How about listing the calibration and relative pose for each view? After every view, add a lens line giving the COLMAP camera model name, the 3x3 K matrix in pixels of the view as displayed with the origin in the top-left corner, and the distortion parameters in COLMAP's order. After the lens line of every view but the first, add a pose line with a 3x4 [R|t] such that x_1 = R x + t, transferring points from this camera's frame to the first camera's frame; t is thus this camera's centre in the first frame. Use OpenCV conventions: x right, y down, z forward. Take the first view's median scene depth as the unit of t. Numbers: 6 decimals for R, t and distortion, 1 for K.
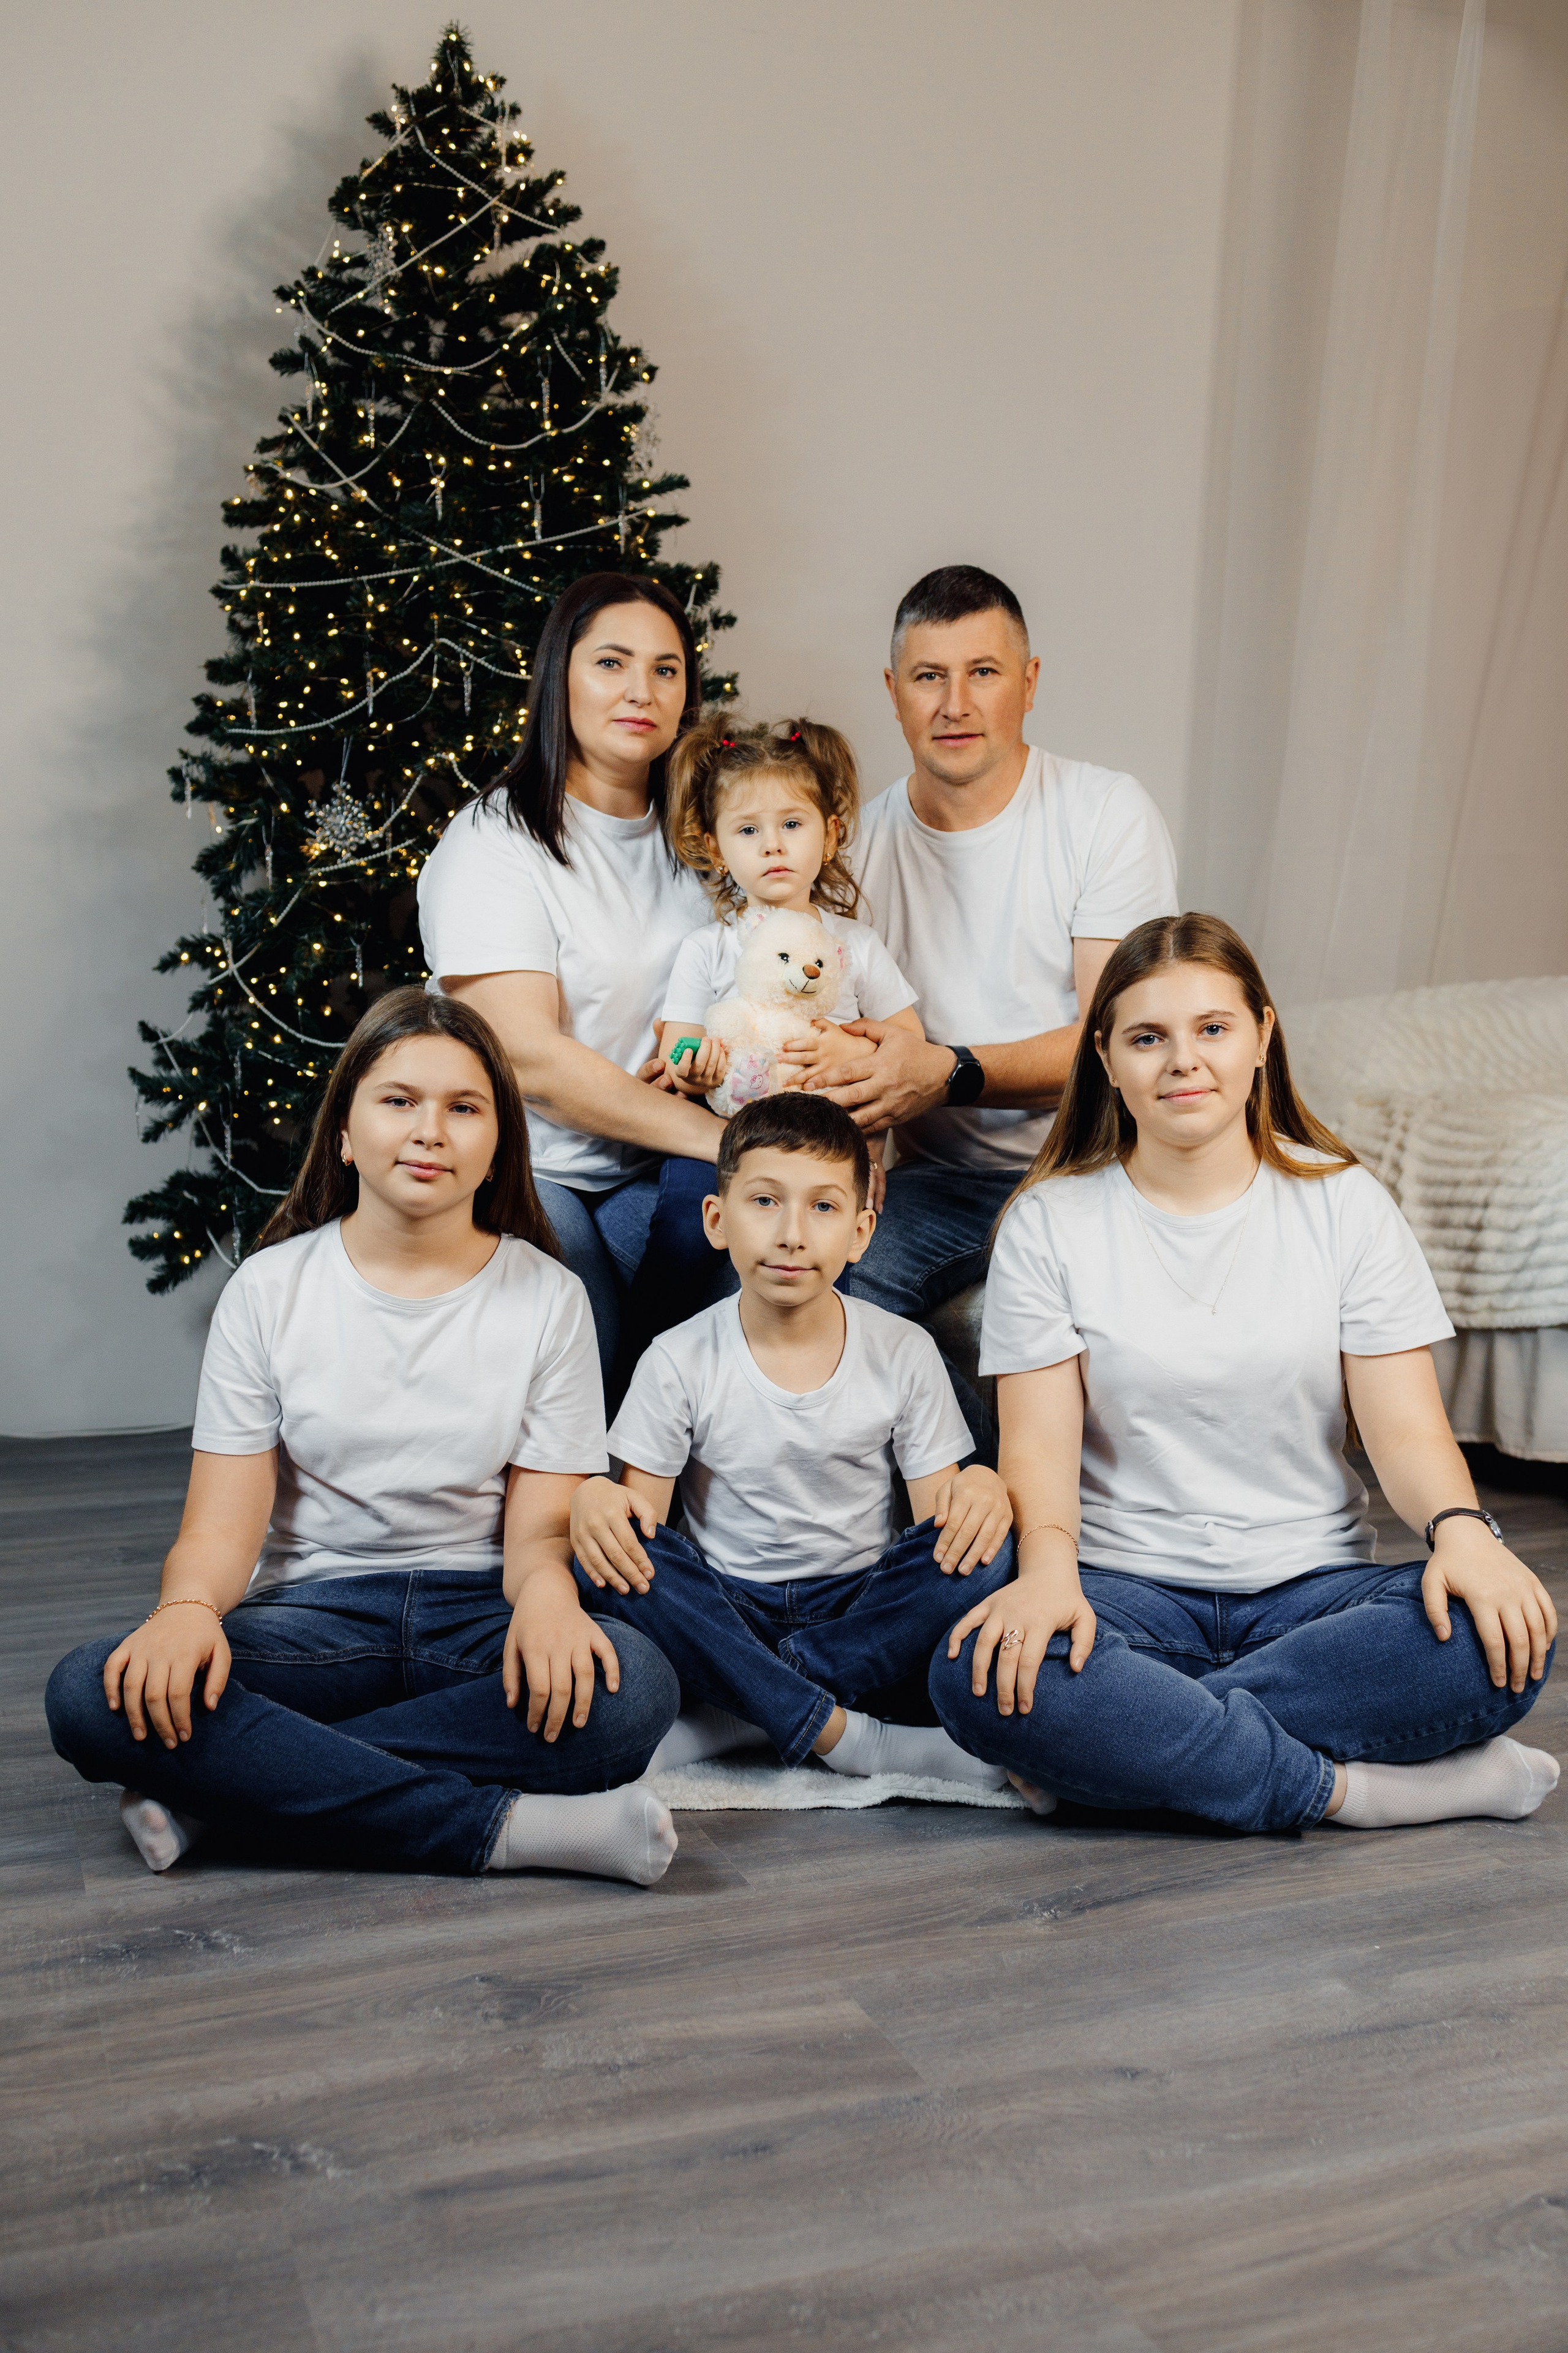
lens RADIAL K [[2288.7, 0, 868.3], [0, 2288.7, 1159.9], [0, 0, 1]] dist [0.007468, -0.012151]
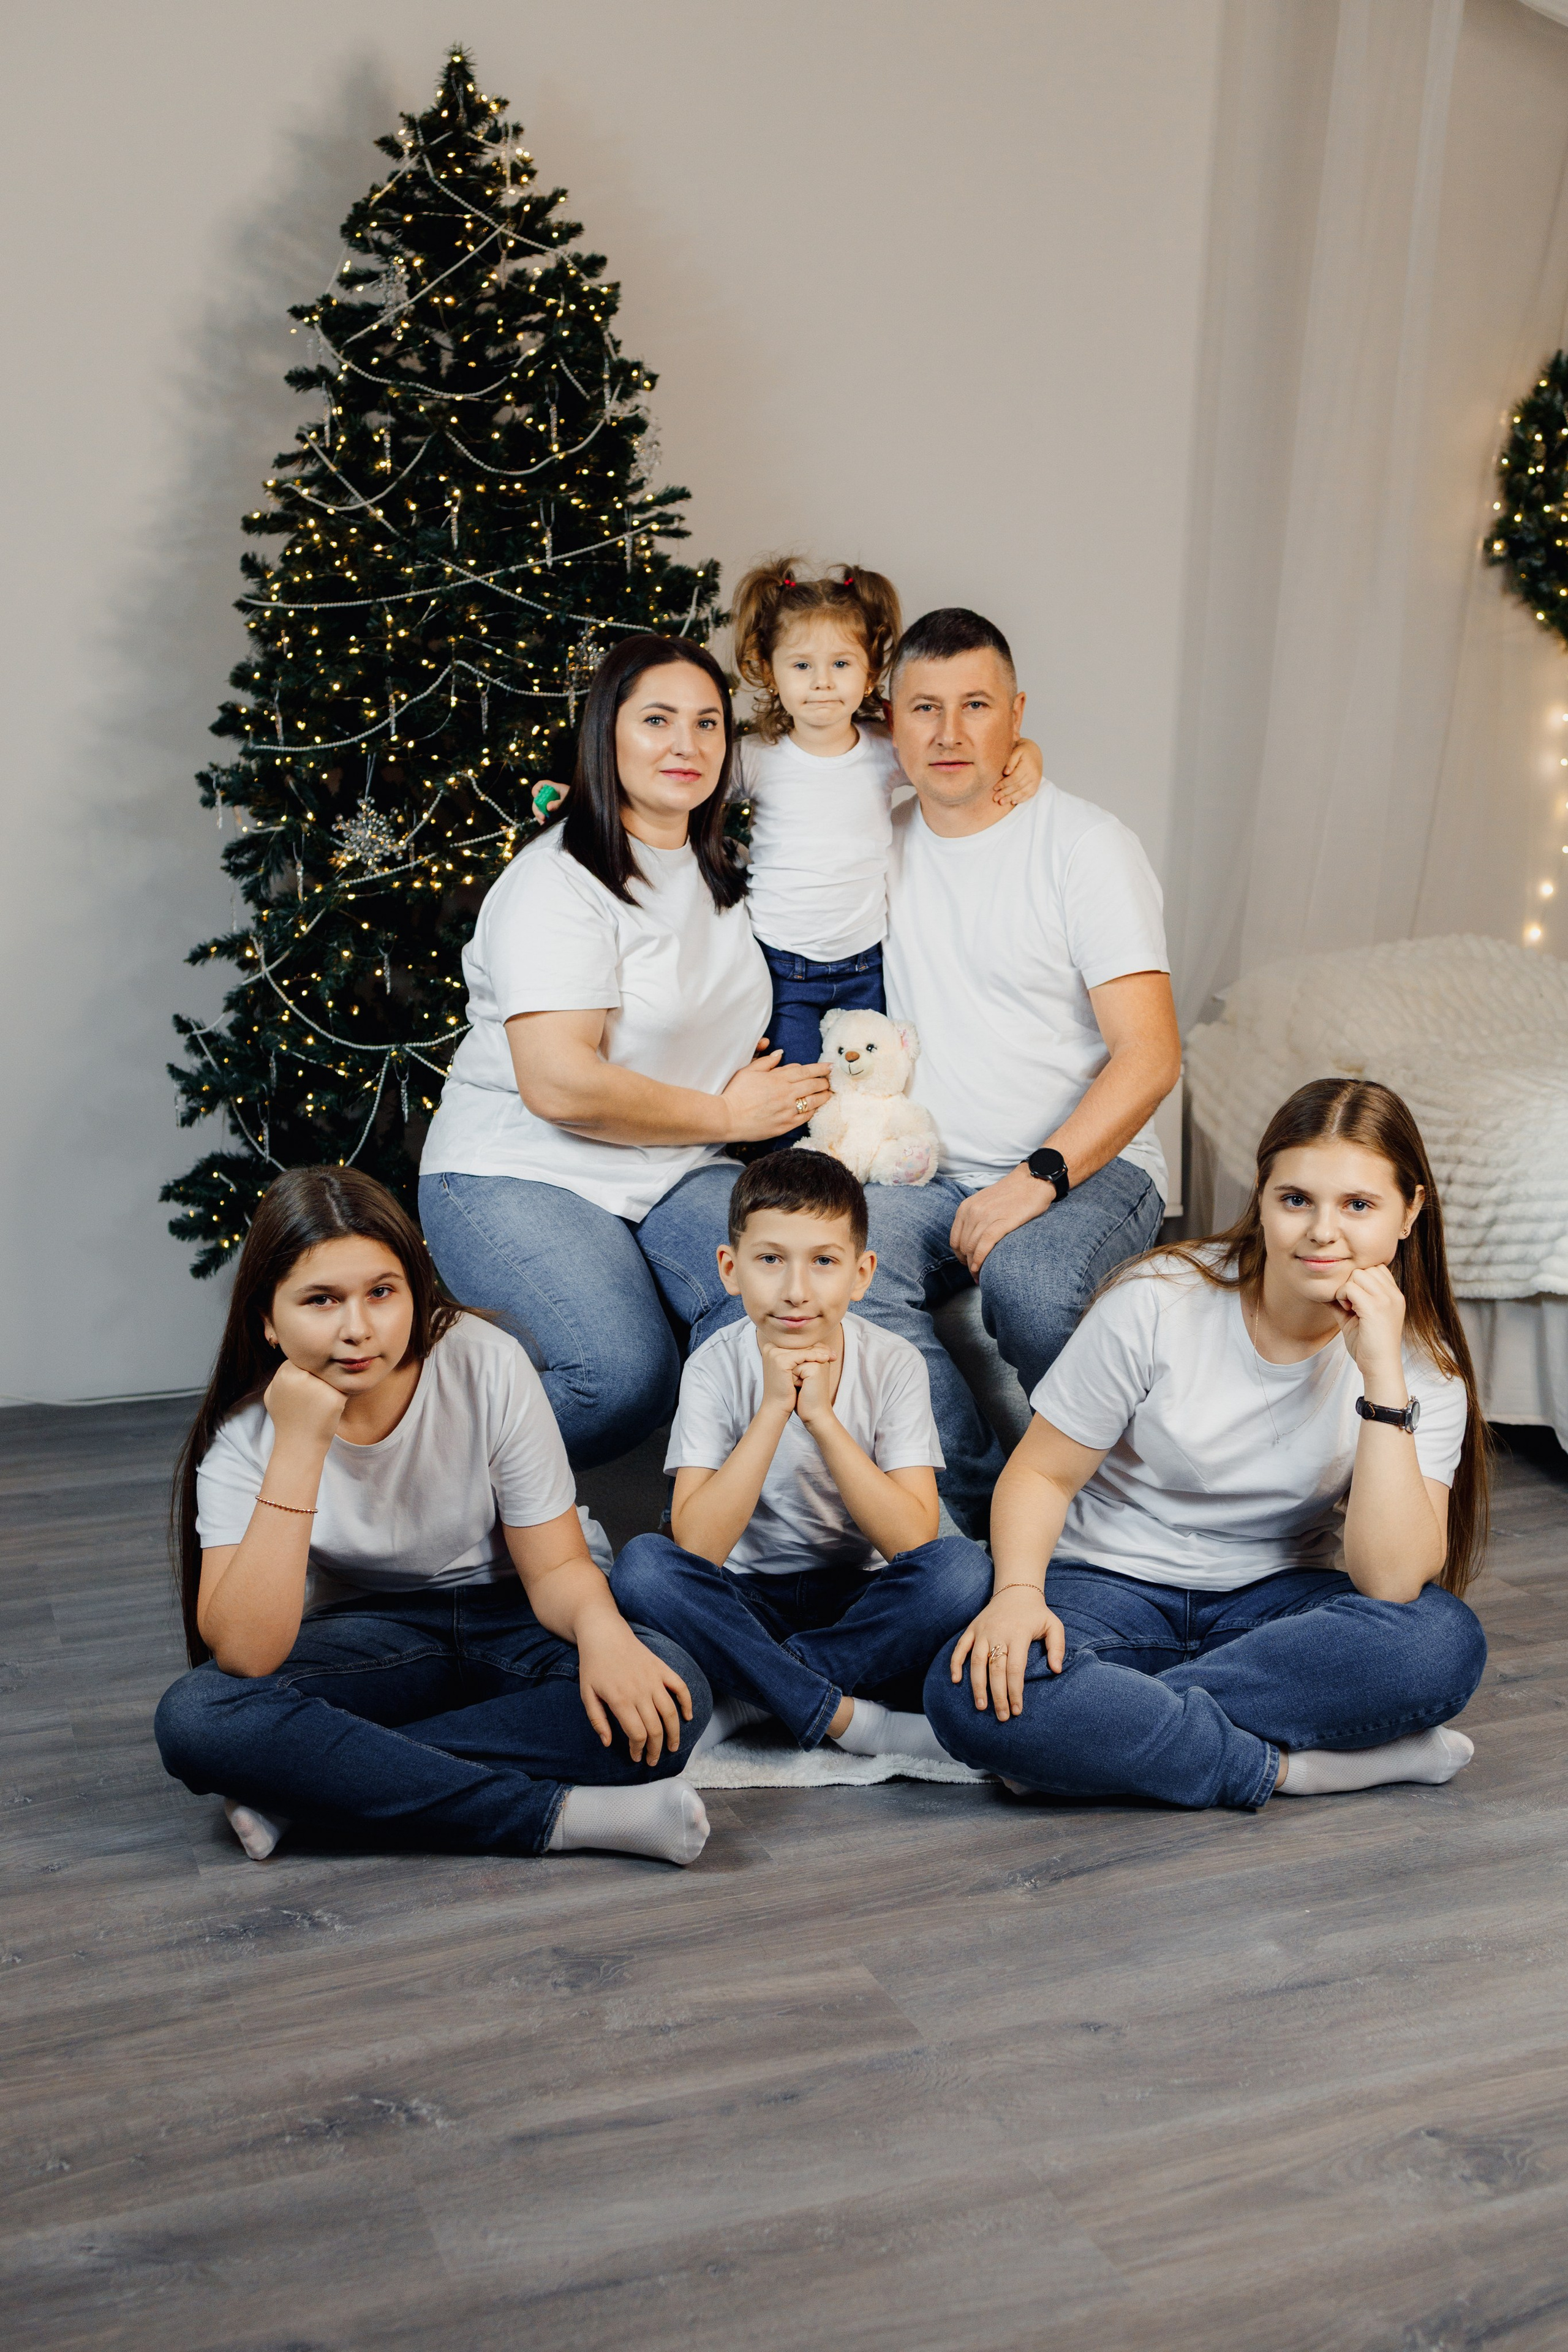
lens RADIAL K [[2586.9, 0, 894.4], [0, 2586.9, 1007.4], [0, 0, 1]] dist [0.006448, 0.031436]
pose [[0.999900, -0.010737, 0.009245, 0.002348], [0.010351, 0.999112, 0.040835, -0.176661], [-0.009675, -0.040735, 0.999123, -0.309092]]
